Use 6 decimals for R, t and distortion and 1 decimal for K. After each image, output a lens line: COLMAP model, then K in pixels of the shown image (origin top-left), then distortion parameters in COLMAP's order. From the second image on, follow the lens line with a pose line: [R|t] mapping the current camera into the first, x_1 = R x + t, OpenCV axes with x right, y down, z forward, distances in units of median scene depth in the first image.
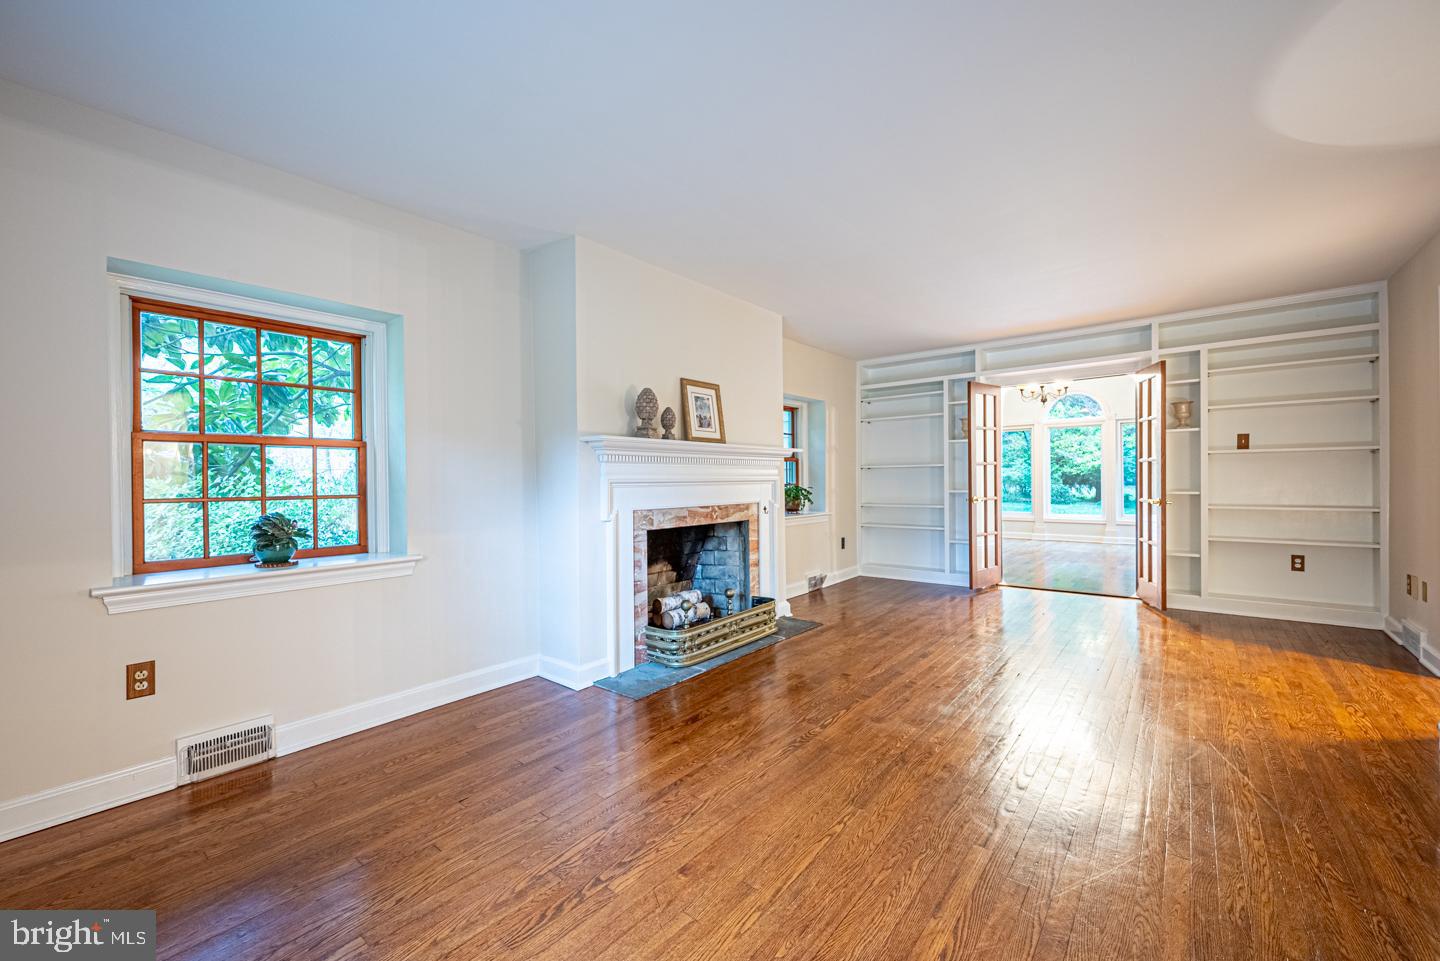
lens RADIAL K [[567.7, 0, 740.9], [0, 567.7, 480.4], [0, 0, 1]] dist [0.000266, -0.000326]
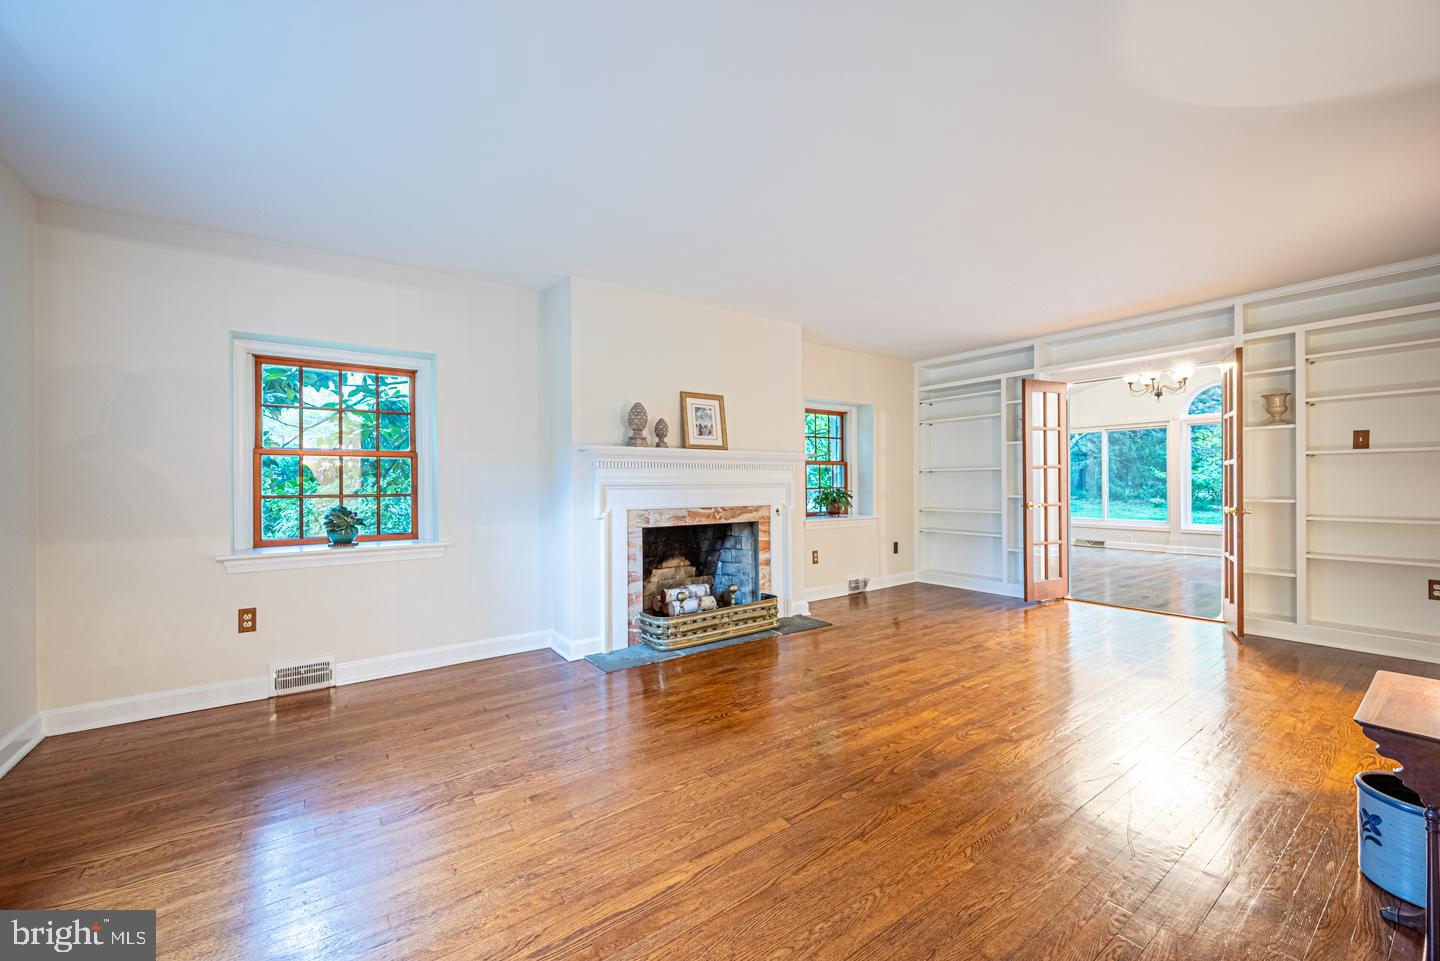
lens RADIAL K [[567.7, 0, 735.1], [0, 567.7, 479.6], [0, 0, 1]] dist [0.000266, -0.000326]
pose [[0.965250, 0.003285, -0.261308, 0.297483], [-0.004461, 0.999982, -0.003908, -0.004306], [0.261291, 0.004938, 0.965247, -0.043197]]
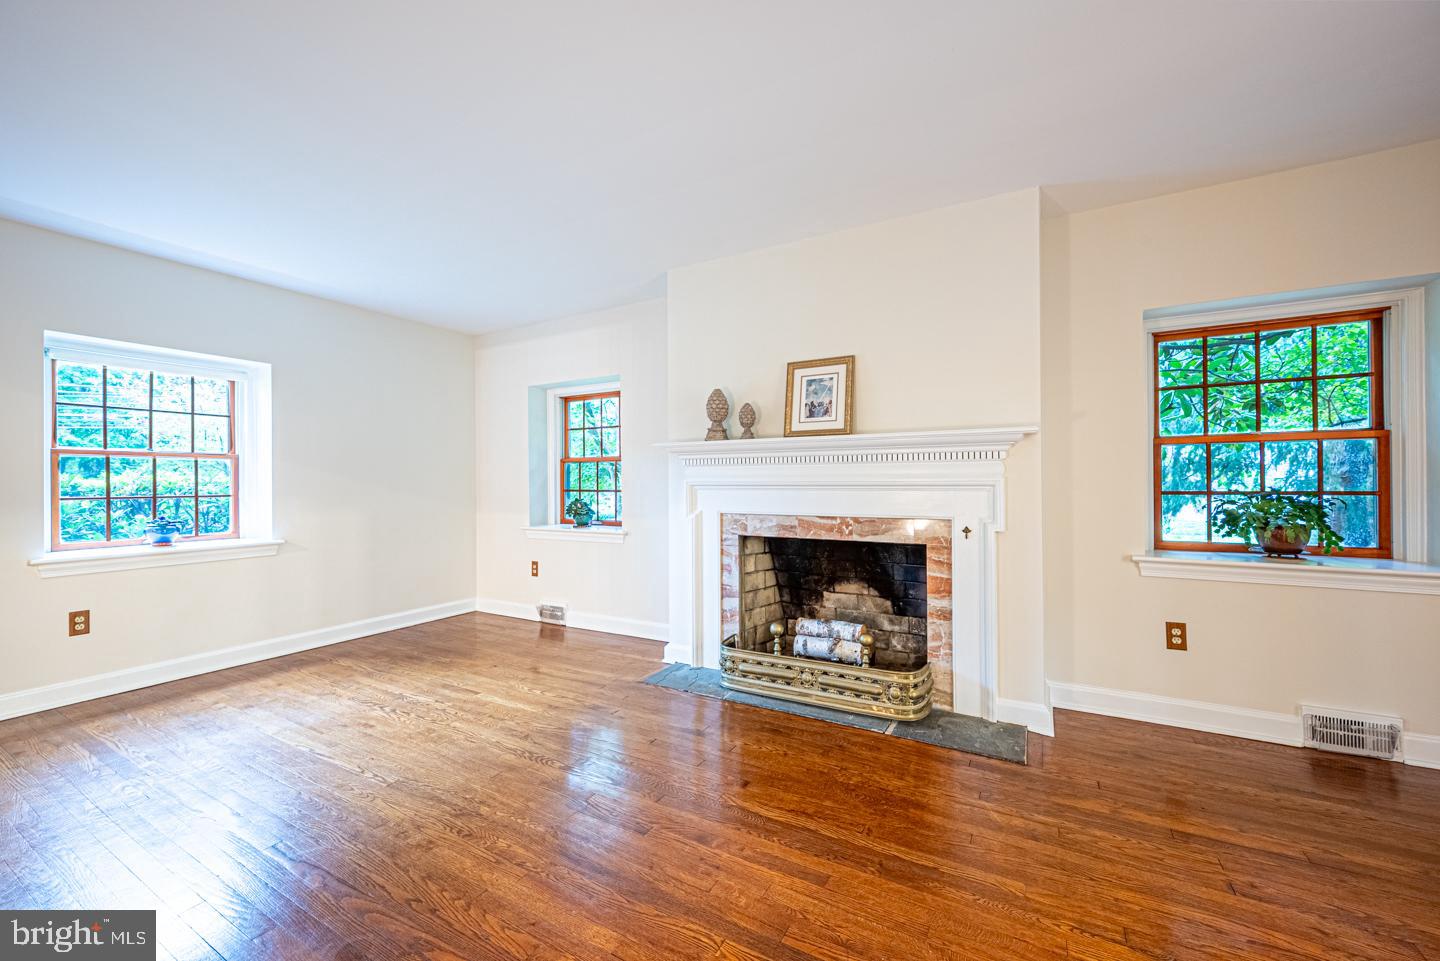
lens RADIAL K [[567.7, 0, 718.2], [0, 567.7, 485.7], [0, 0, 1]] dist [0.000266, -0.000326]
pose [[0.148755, 0.013423, -0.988783, 0.747336], [0.001451, 0.999904, 0.013792, -0.008682], [0.988873, -0.003486, 0.148722, 0.794633]]
